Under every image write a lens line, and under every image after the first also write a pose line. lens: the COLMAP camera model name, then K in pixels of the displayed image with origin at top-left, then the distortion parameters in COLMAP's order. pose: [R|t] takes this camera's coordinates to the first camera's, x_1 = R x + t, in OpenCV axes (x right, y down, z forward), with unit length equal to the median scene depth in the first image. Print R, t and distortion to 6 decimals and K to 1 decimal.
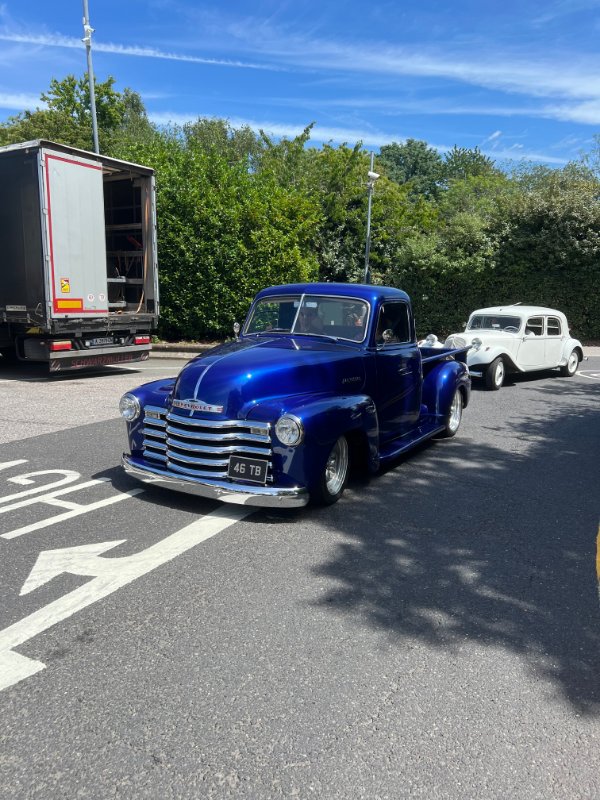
lens RADIAL K [[597.6, 0, 300.1], [0, 597.6, 392.9], [0, 0, 1]] dist [0.047588, -0.051540]
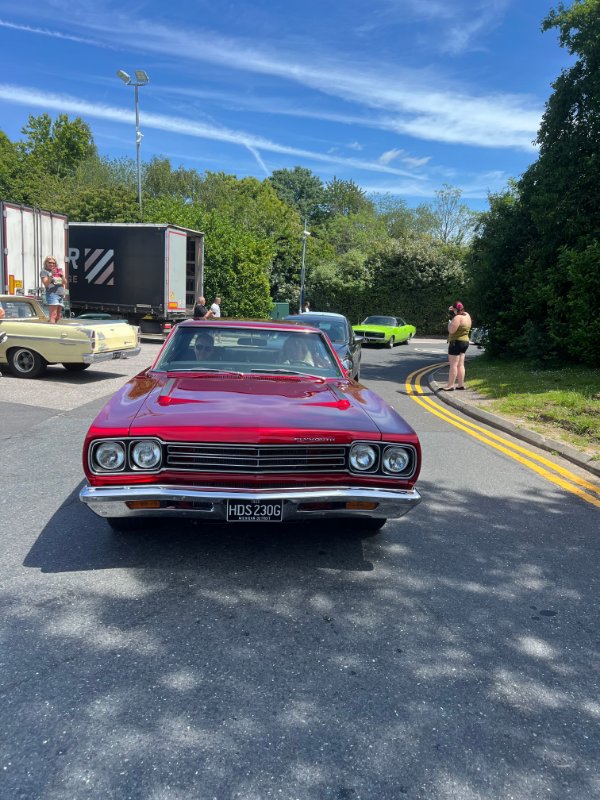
lens RADIAL K [[597.6, 0, 299.7], [0, 597.6, 421.0], [0, 0, 1]] dist [0.047588, -0.051540]
pose [[0.977170, -0.006797, 0.212352, -0.271254], [-0.002846, 0.998980, 0.045073, 0.098298], [-0.212441, -0.044648, 0.976153, -0.707185]]
